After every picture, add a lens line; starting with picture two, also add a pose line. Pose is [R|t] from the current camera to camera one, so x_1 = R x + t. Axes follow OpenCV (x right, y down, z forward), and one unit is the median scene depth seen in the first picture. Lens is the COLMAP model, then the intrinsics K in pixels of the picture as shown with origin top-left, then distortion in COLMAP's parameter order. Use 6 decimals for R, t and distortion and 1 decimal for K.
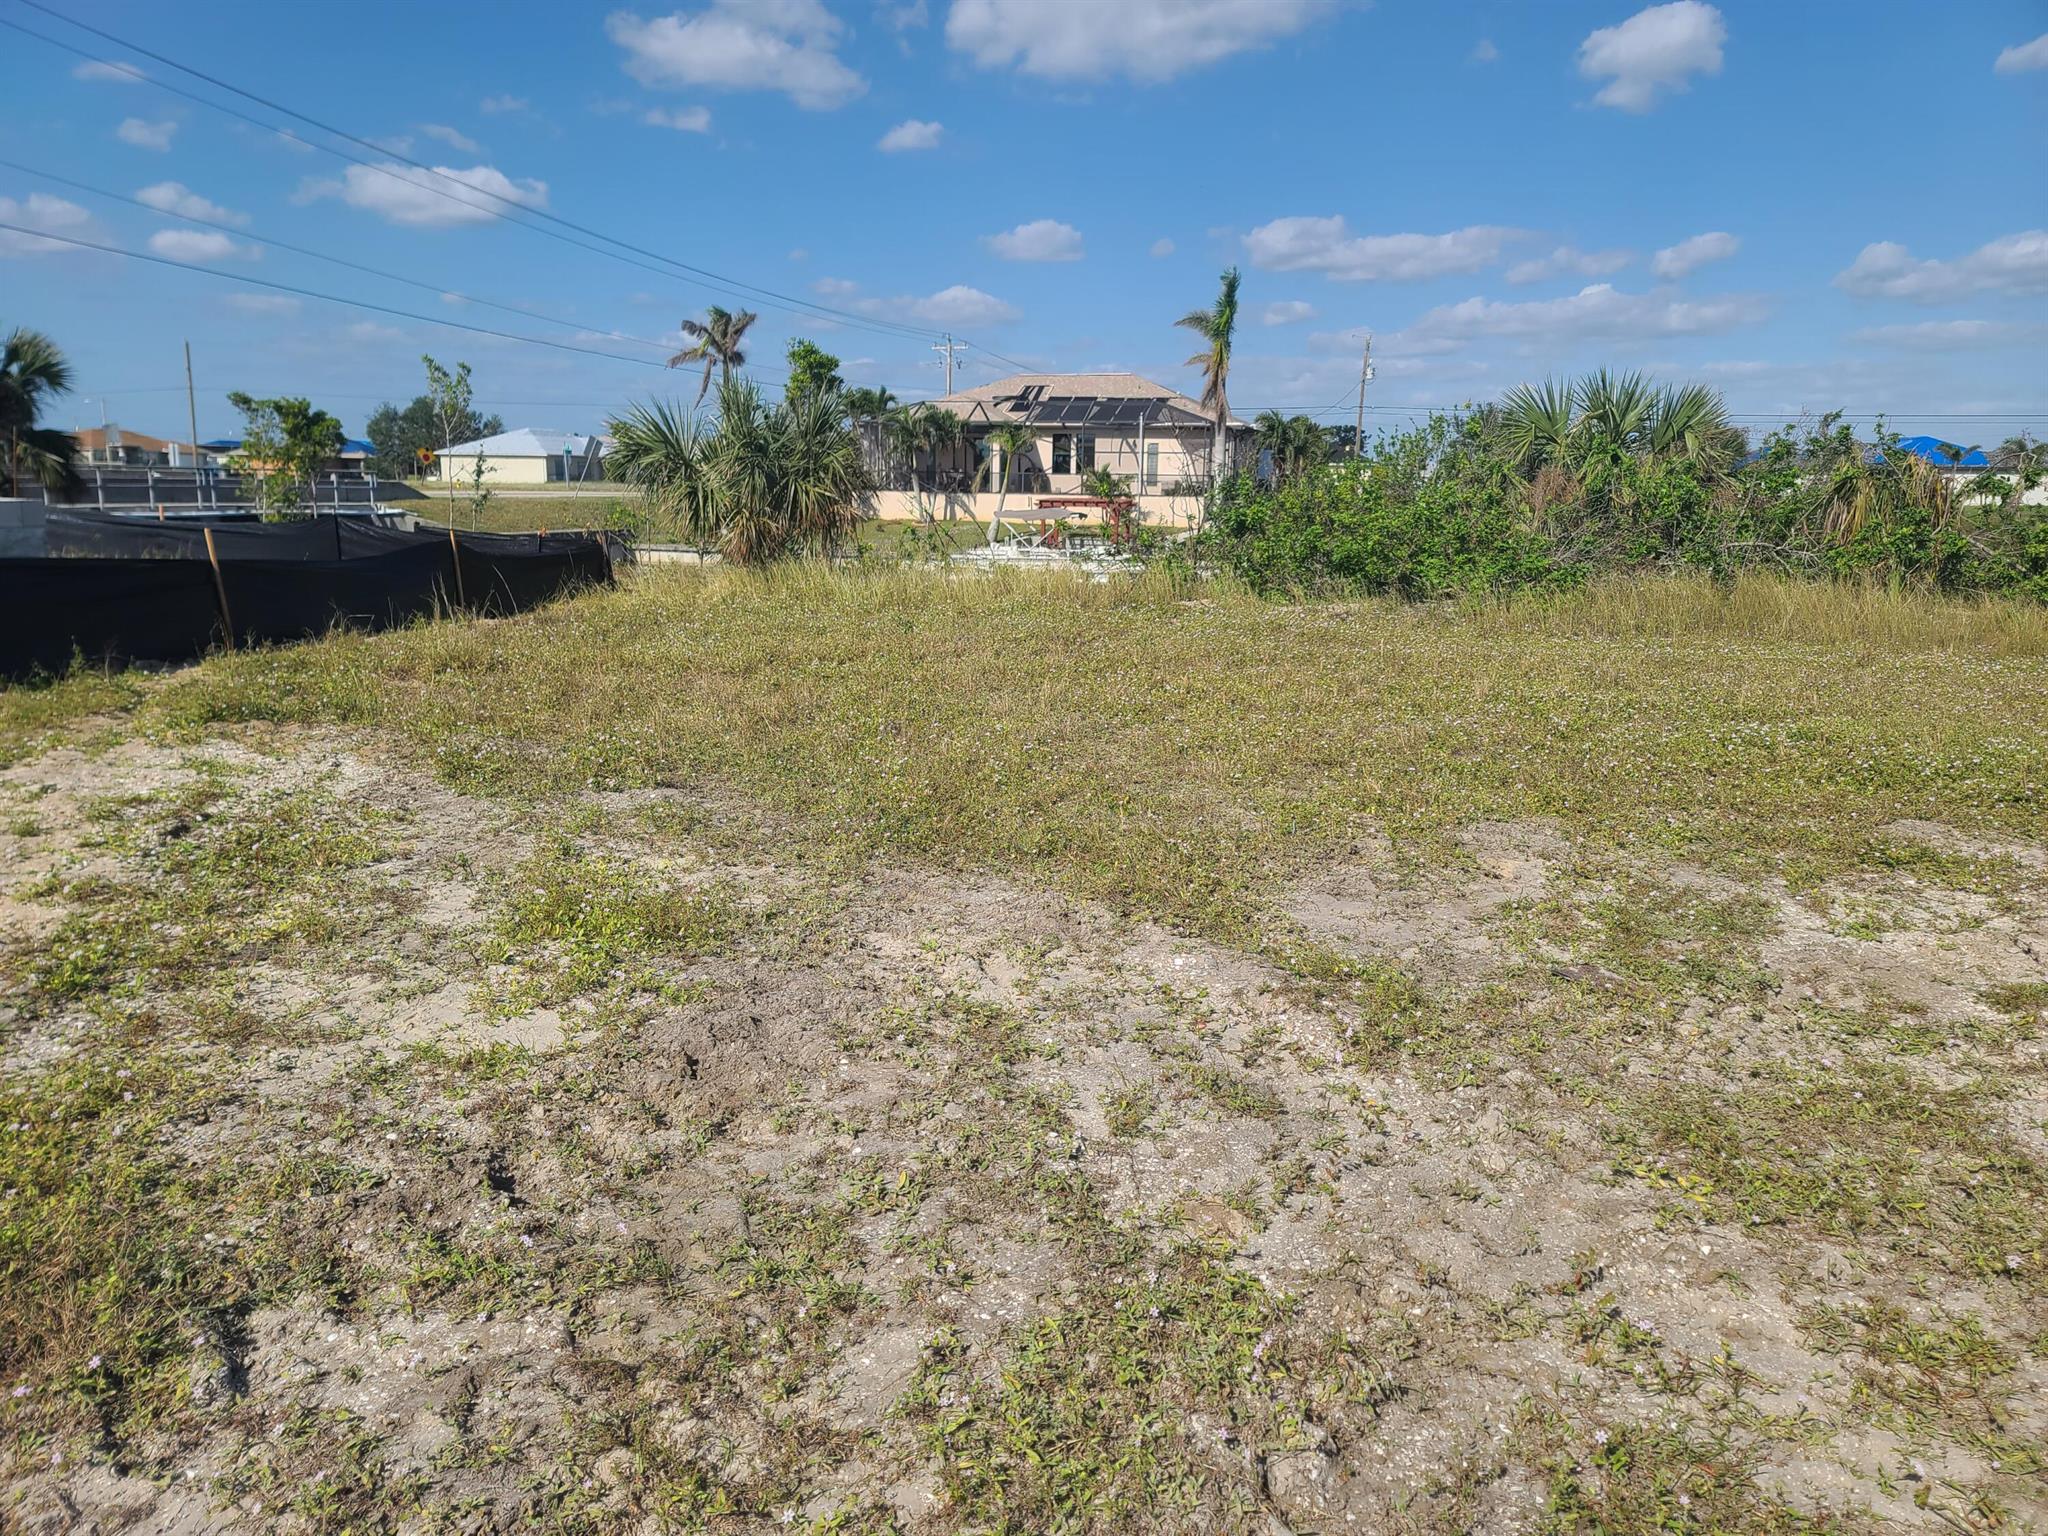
lens RADIAL K [[1480.2, 0, 1039.8], [0, 1480.2, 782.2], [0, 0, 1]] dist [0.089979, -0.073532]
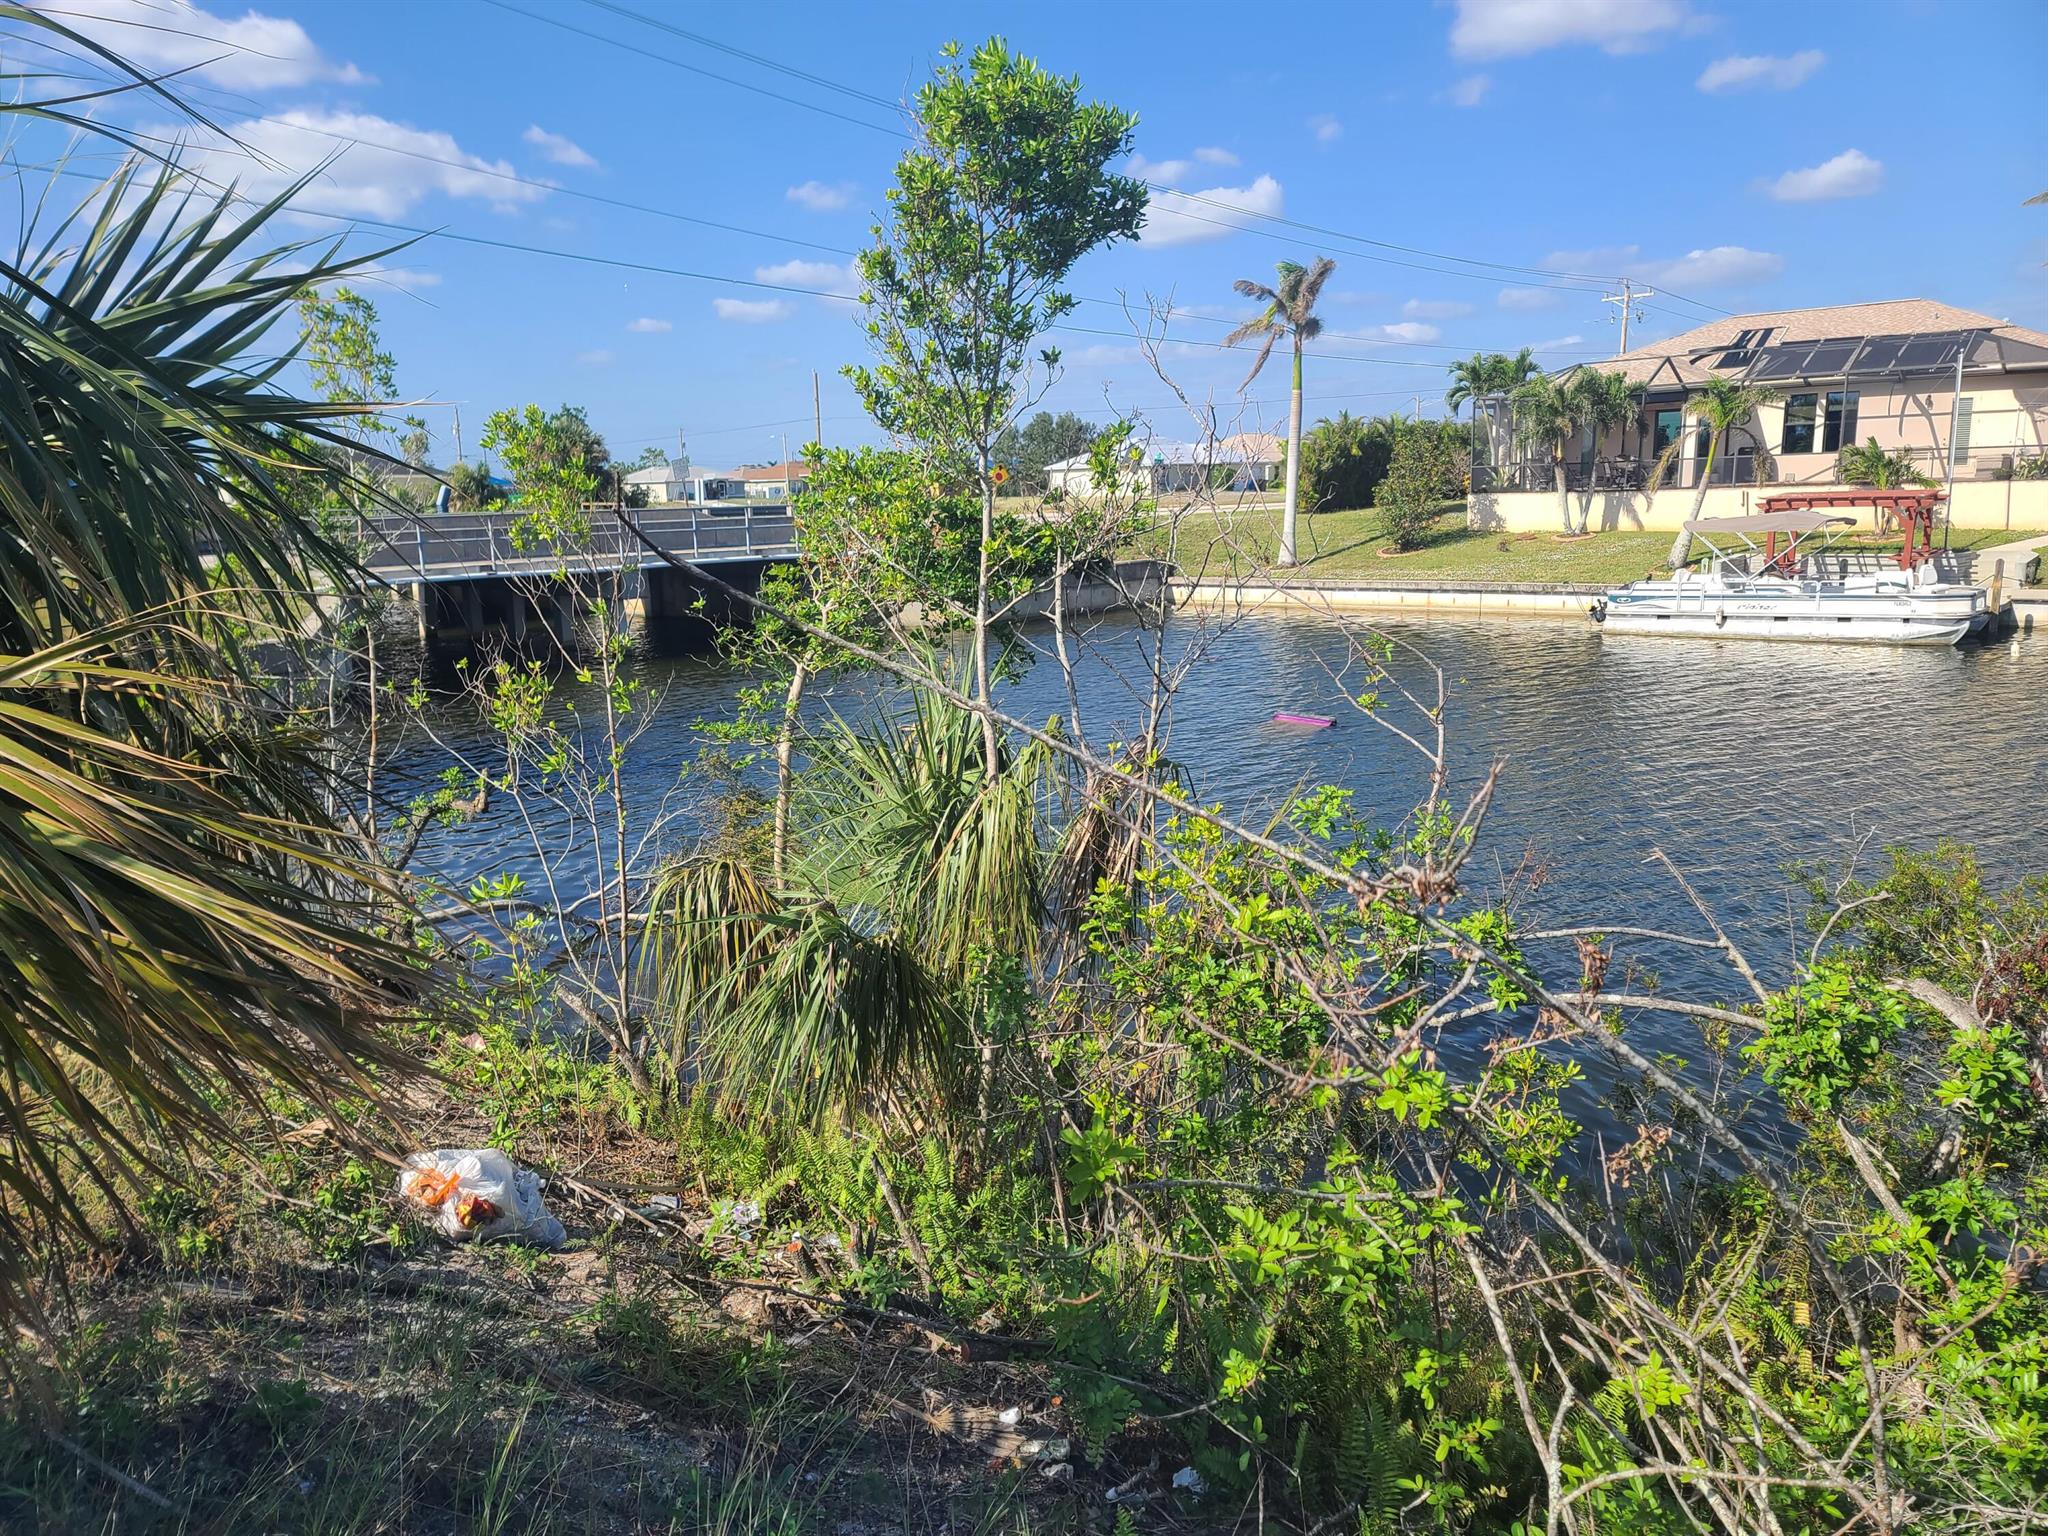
lens RADIAL K [[1480.2, 0, 1003.2], [0, 1480.2, 786.2], [0, 0, 1]] dist [0.089979, -0.073532]
pose [[0.902653, 0.045551, -0.427952, -0.010819], [-0.044308, 0.998935, 0.012870, -0.053290], [0.428083, 0.007344, 0.903710, 0.242737]]
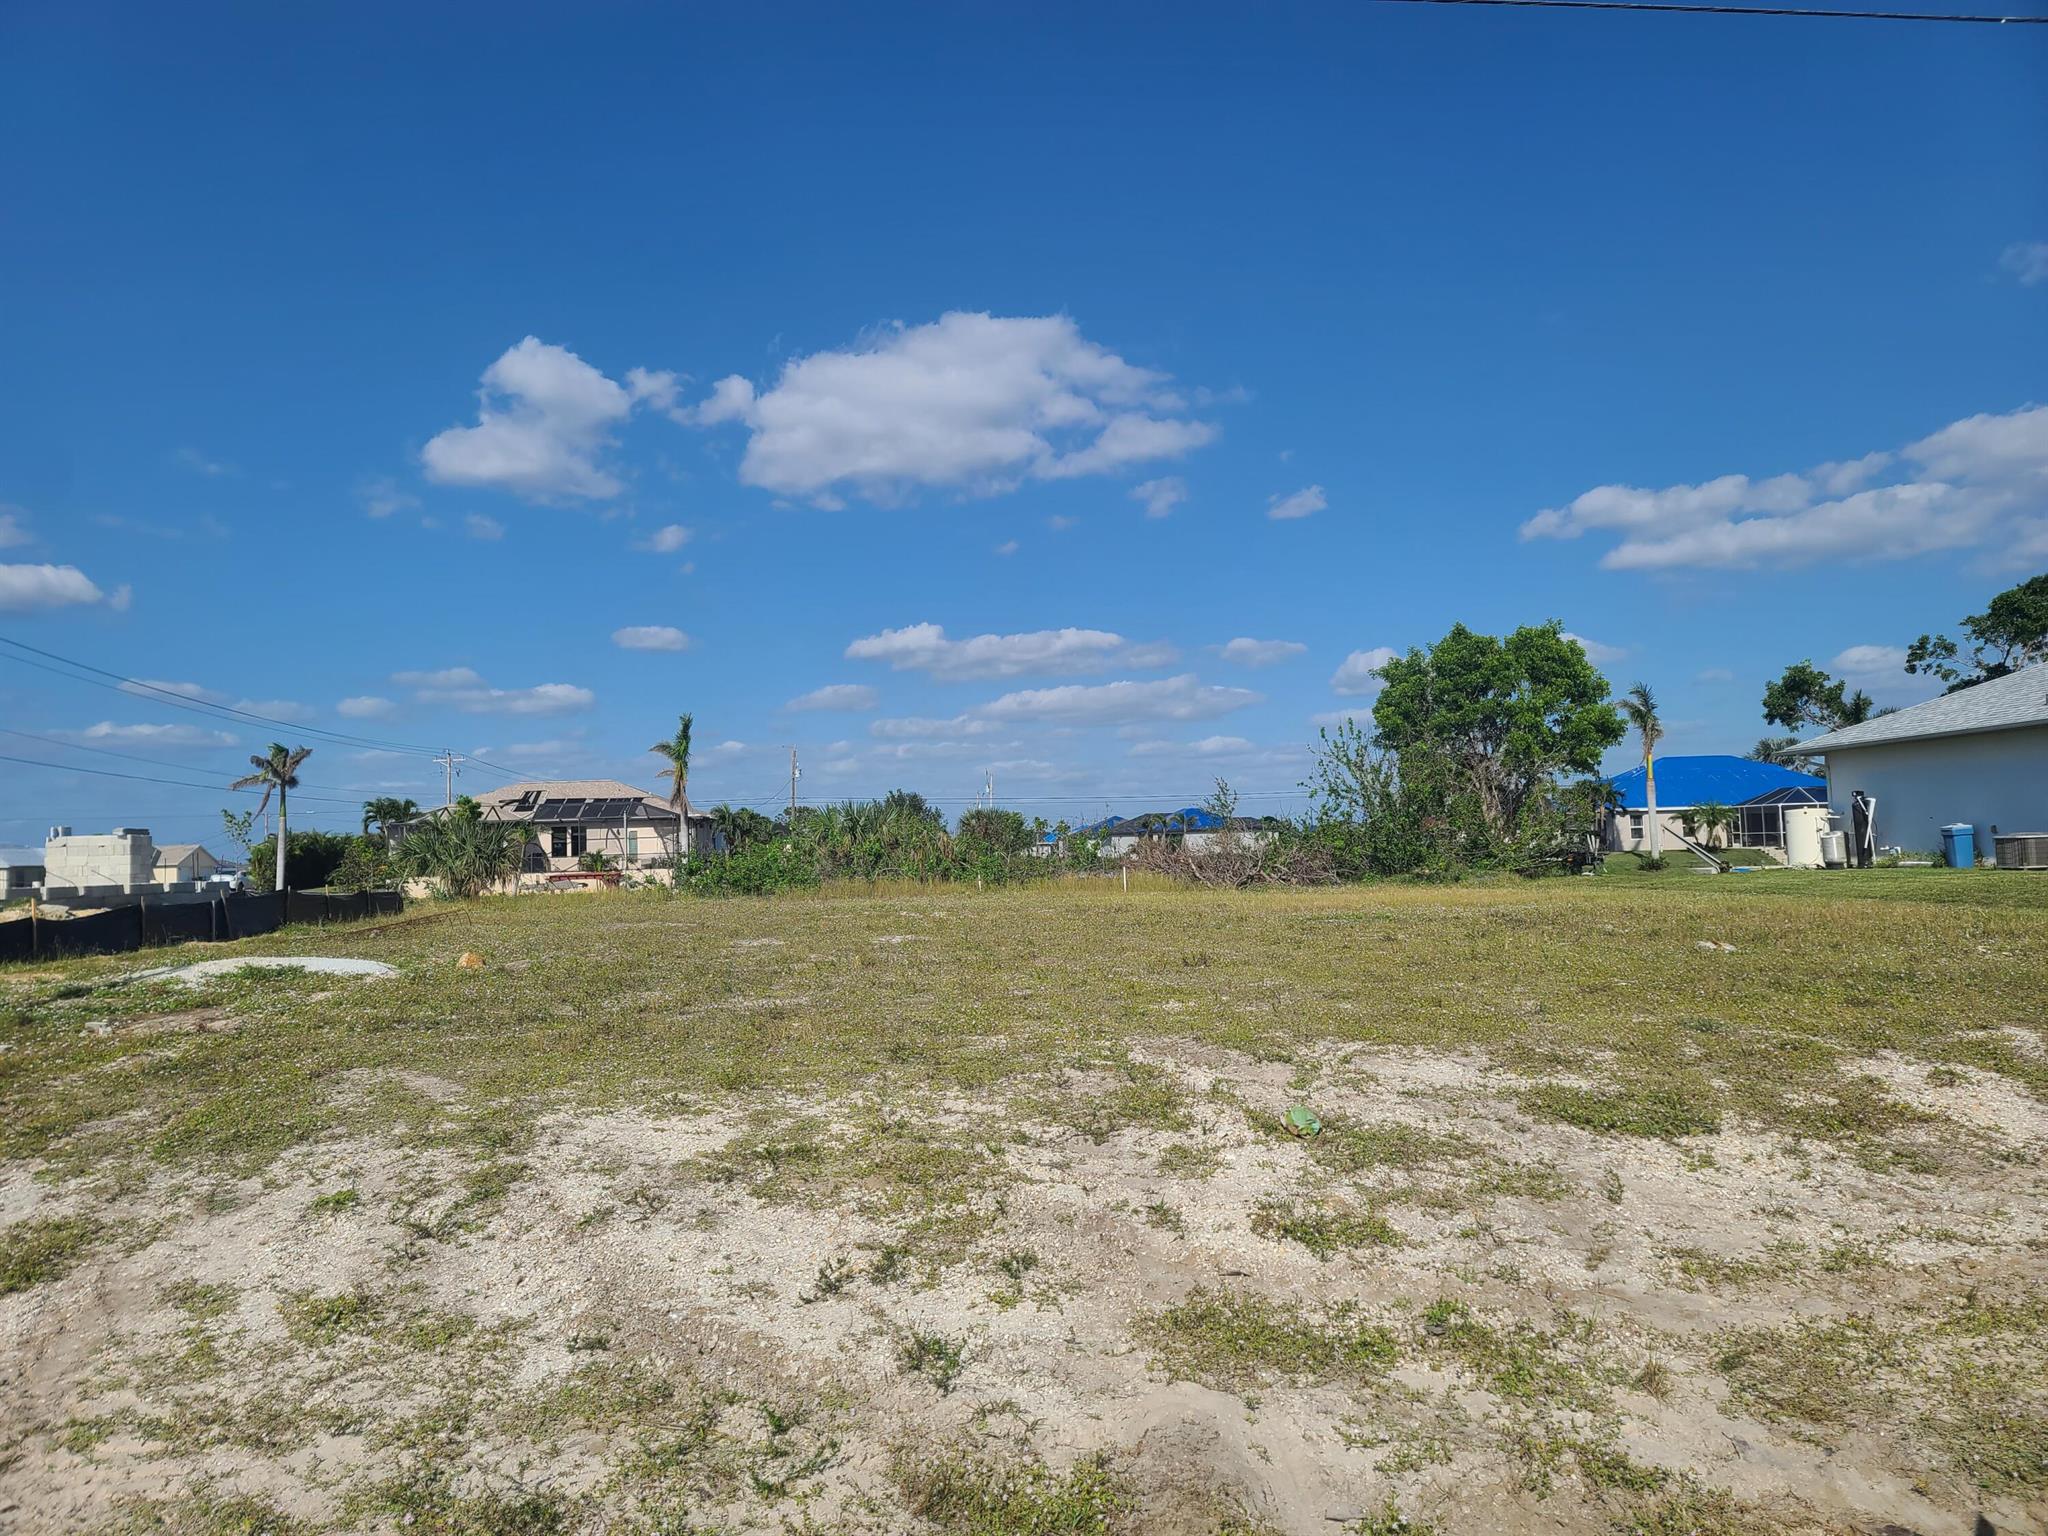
lens RADIAL K [[1480.2, 0, 1027.2], [0, 1480.2, 755.6], [0, 0, 1]] dist [0.089979, -0.073532]
pose [[0.941405, -0.021664, 0.336581, -0.040394], [0.109737, 0.963311, -0.244928, 0.074924], [-0.318926, 0.267512, 0.909243, -0.356413]]
